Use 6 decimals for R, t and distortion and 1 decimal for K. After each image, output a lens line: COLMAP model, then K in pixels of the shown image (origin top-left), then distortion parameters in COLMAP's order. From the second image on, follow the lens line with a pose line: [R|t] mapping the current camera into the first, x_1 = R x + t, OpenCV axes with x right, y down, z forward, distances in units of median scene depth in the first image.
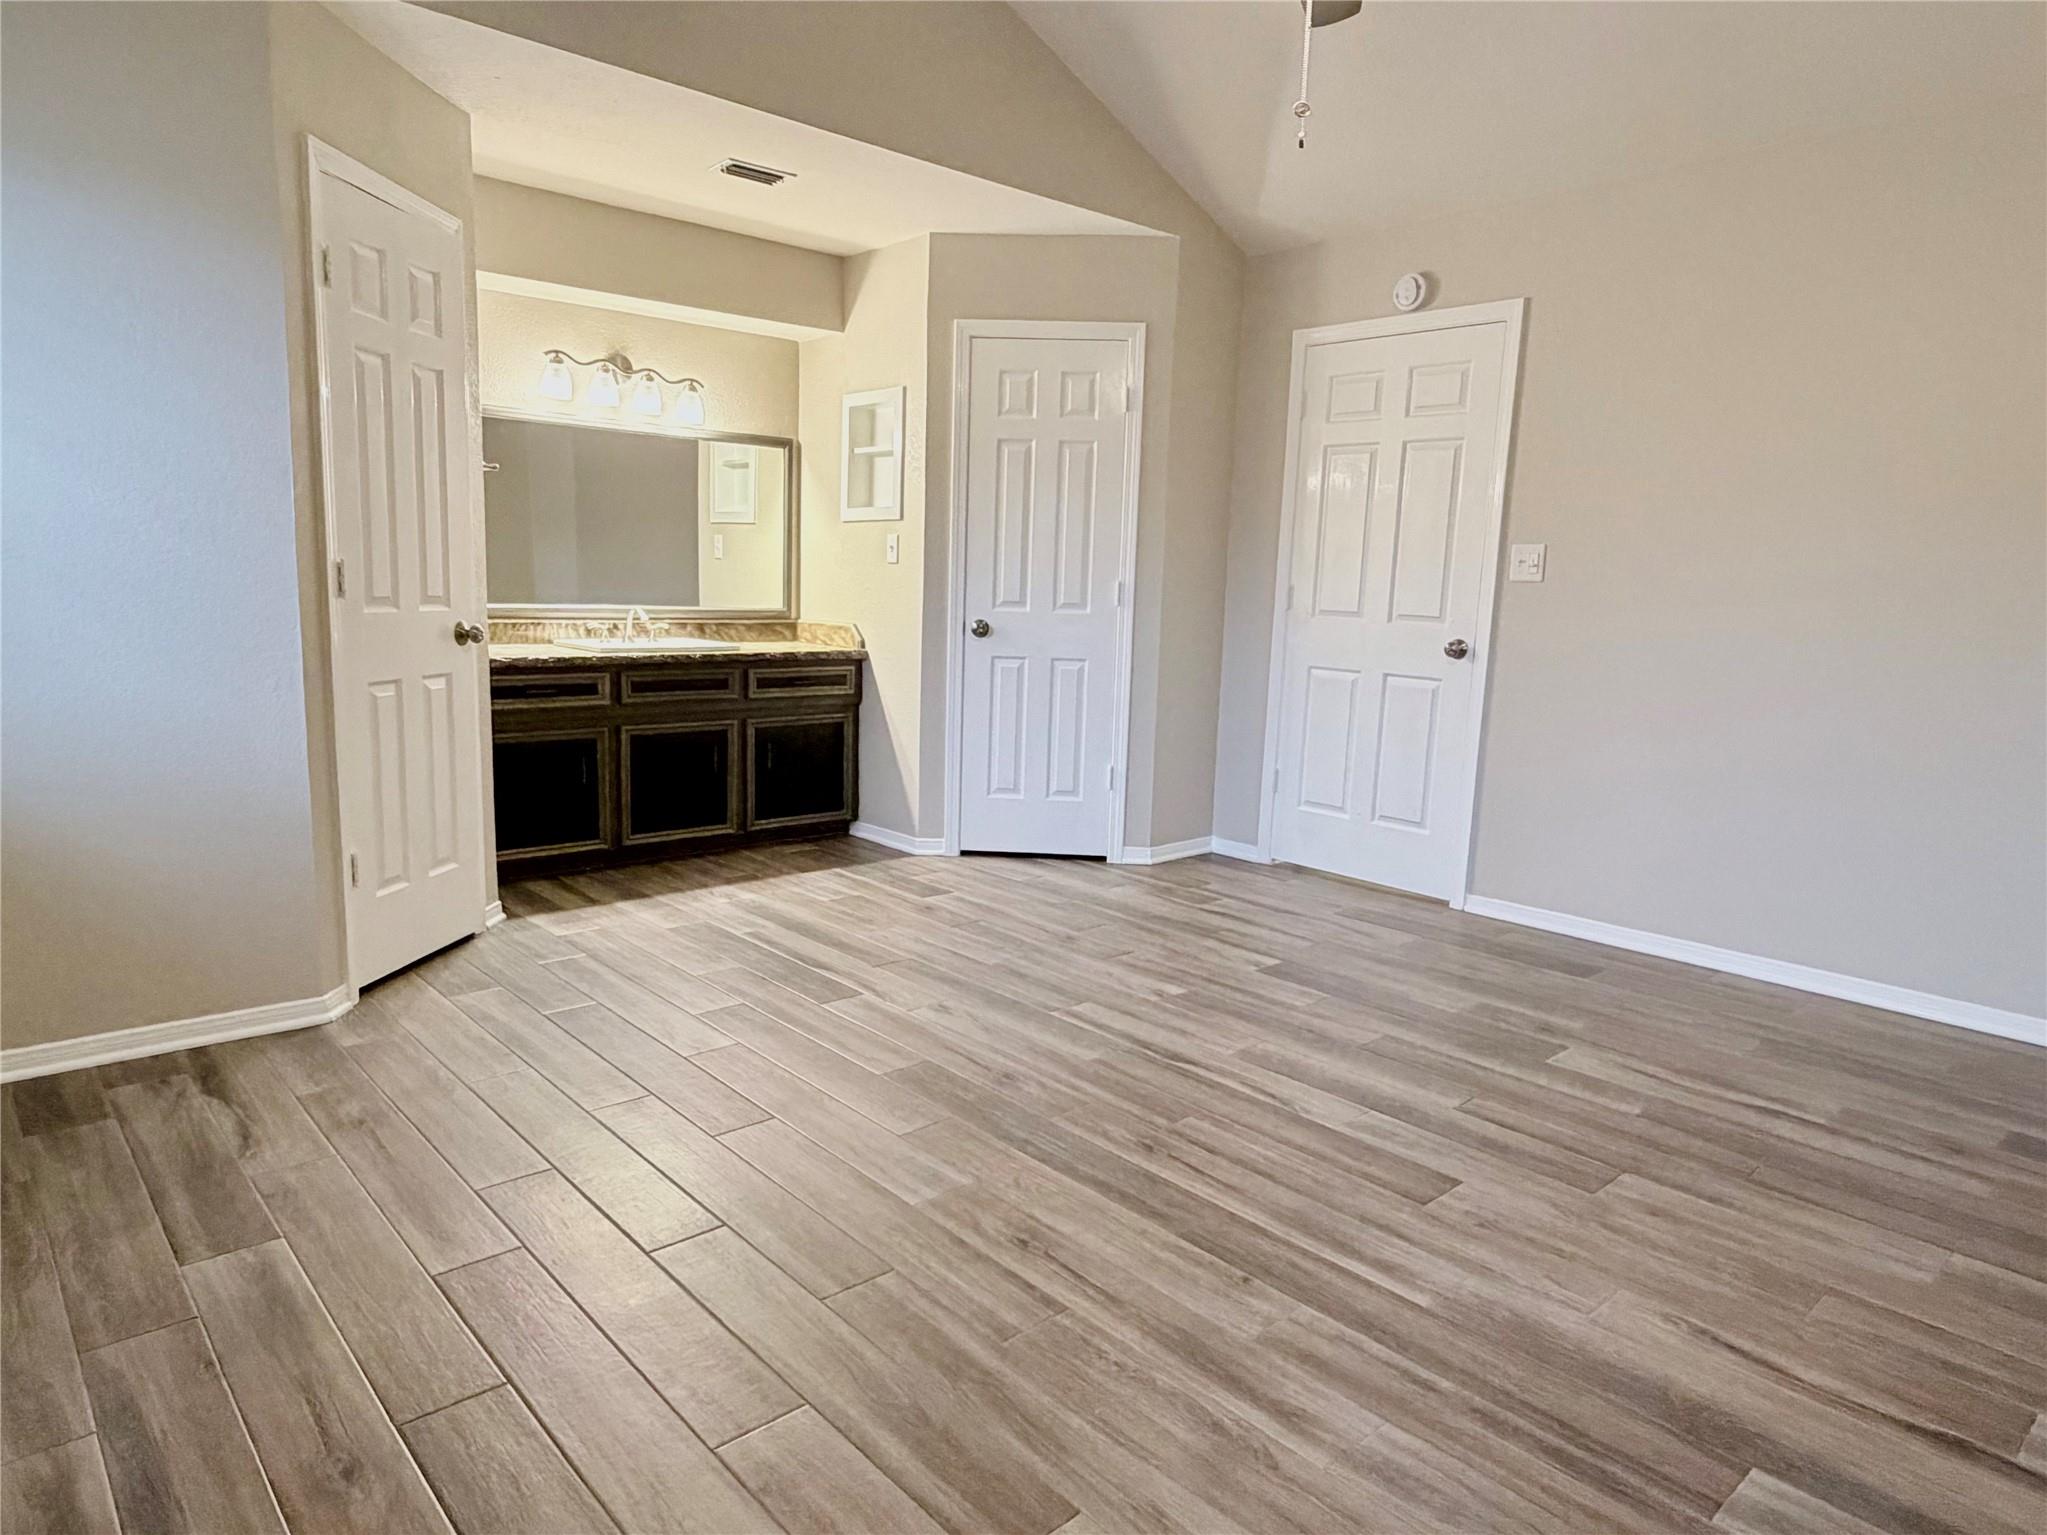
lens RADIAL K [[1260.2, 0, 1023.5], [0, 1260.2, 767.5], [0, 0, 1]] dist [0.008247, 0.000944]
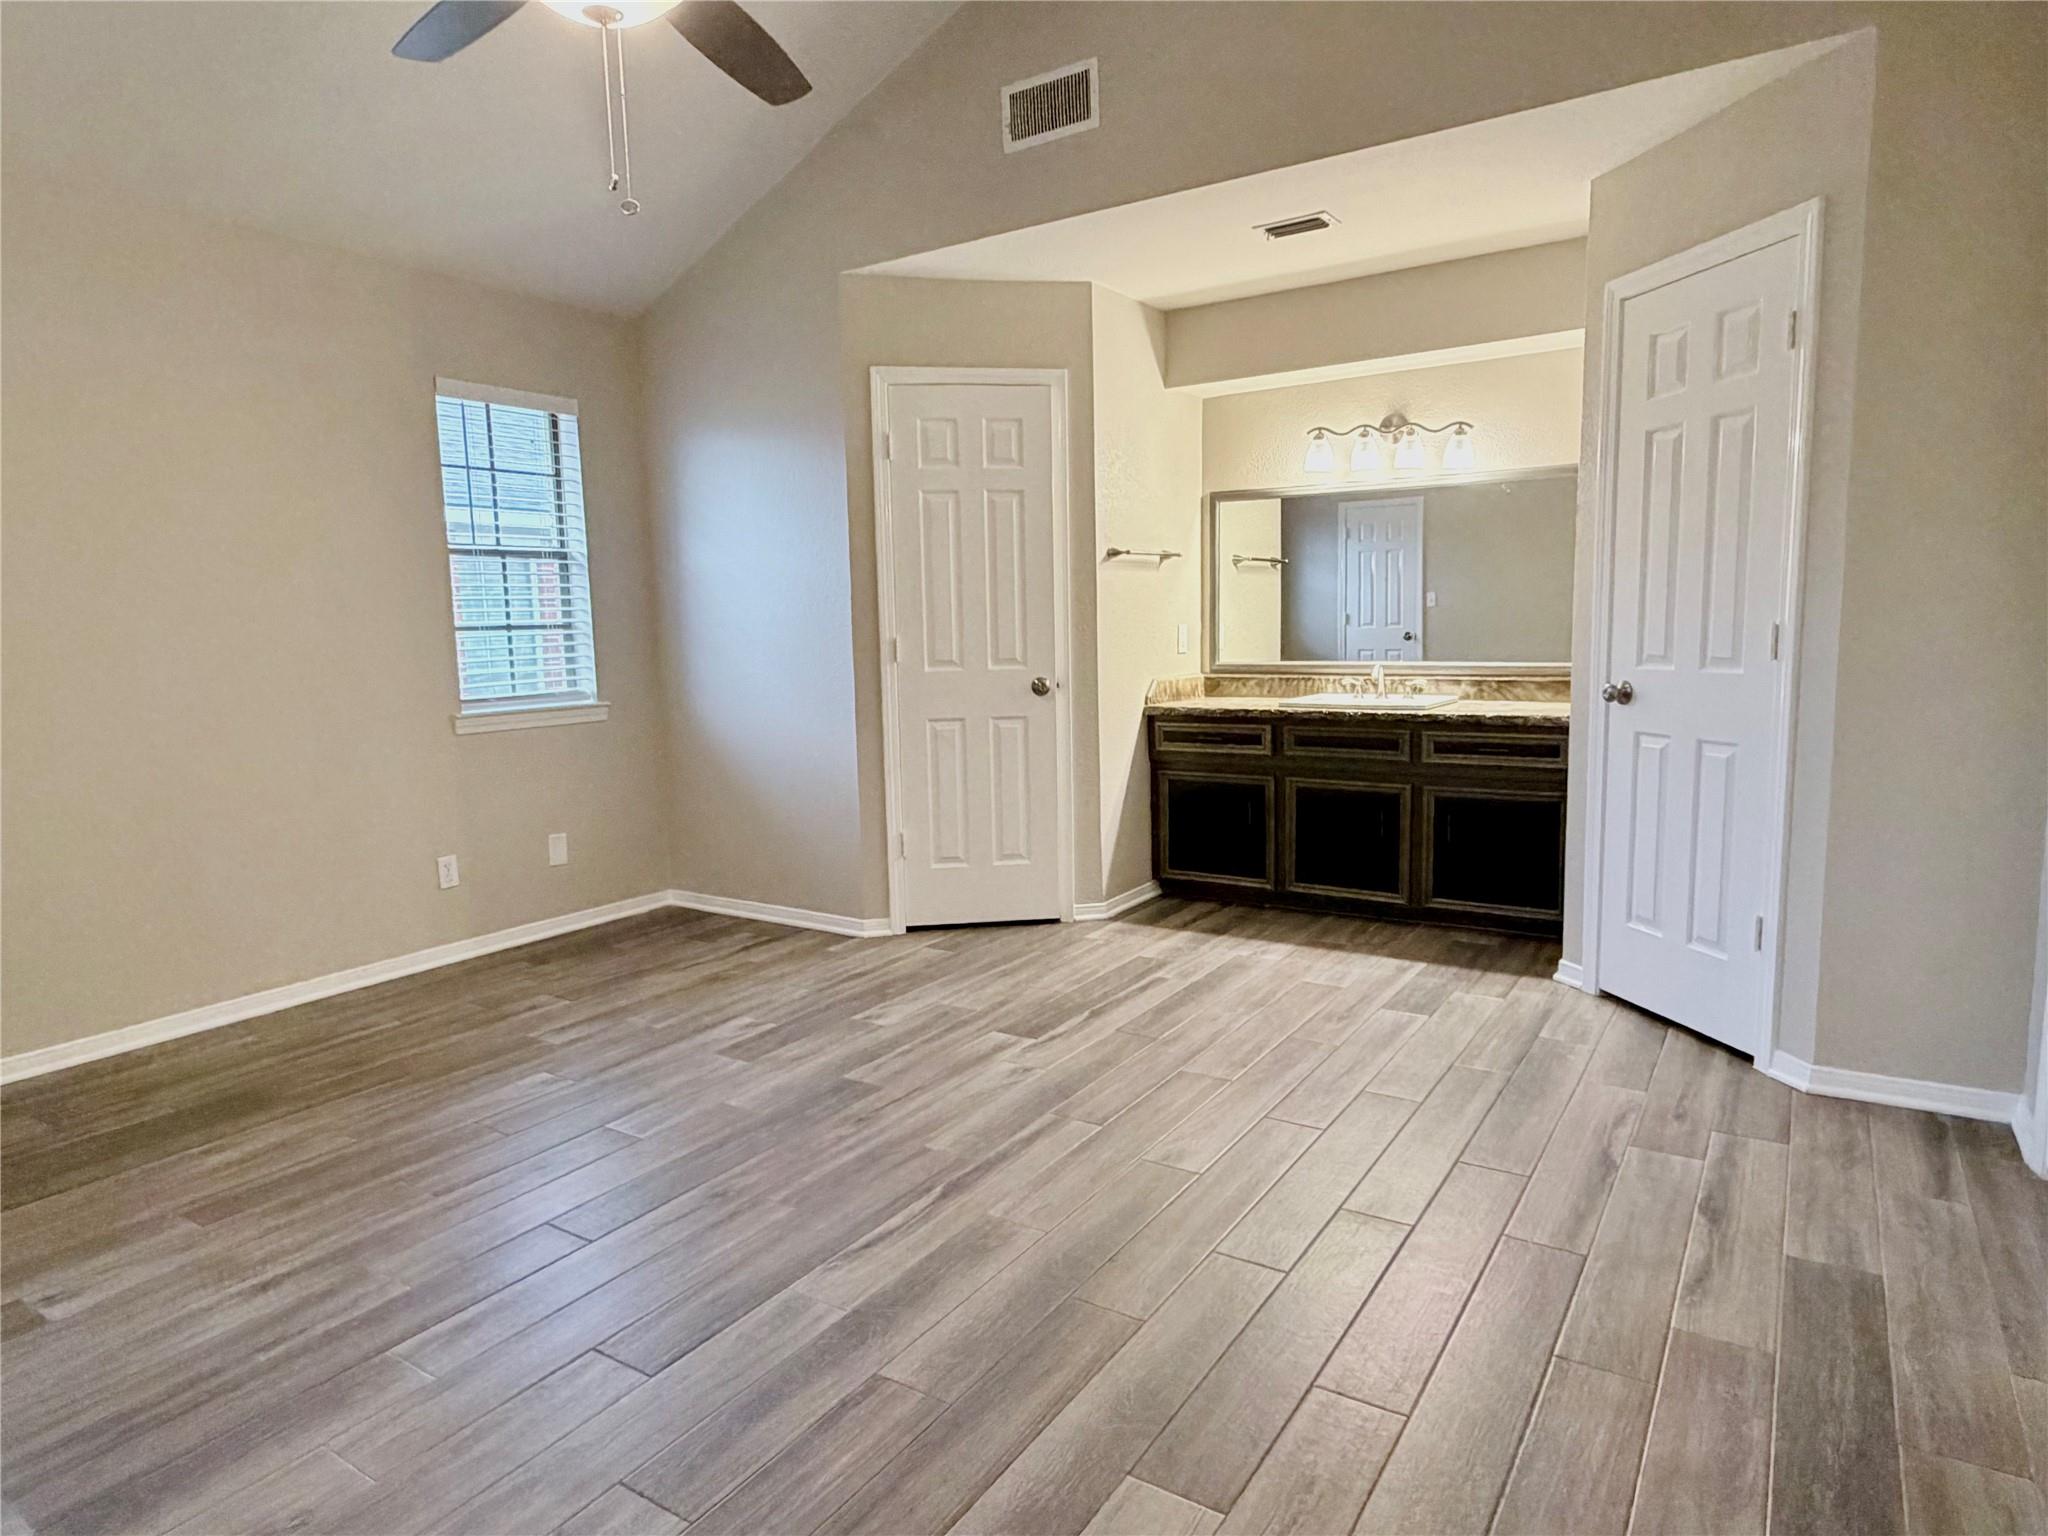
lens RADIAL K [[1215.1, 0, 1029.4], [0, 1215.1, 770.3], [0, 0, 1]] dist [-0.000239, 0.001308]
pose [[0.257866, 0.084646, -0.962466, 0.585375], [-0.116054, 0.991656, 0.056119, -0.068298], [0.959185, 0.097227, 0.265538, 0.509053]]
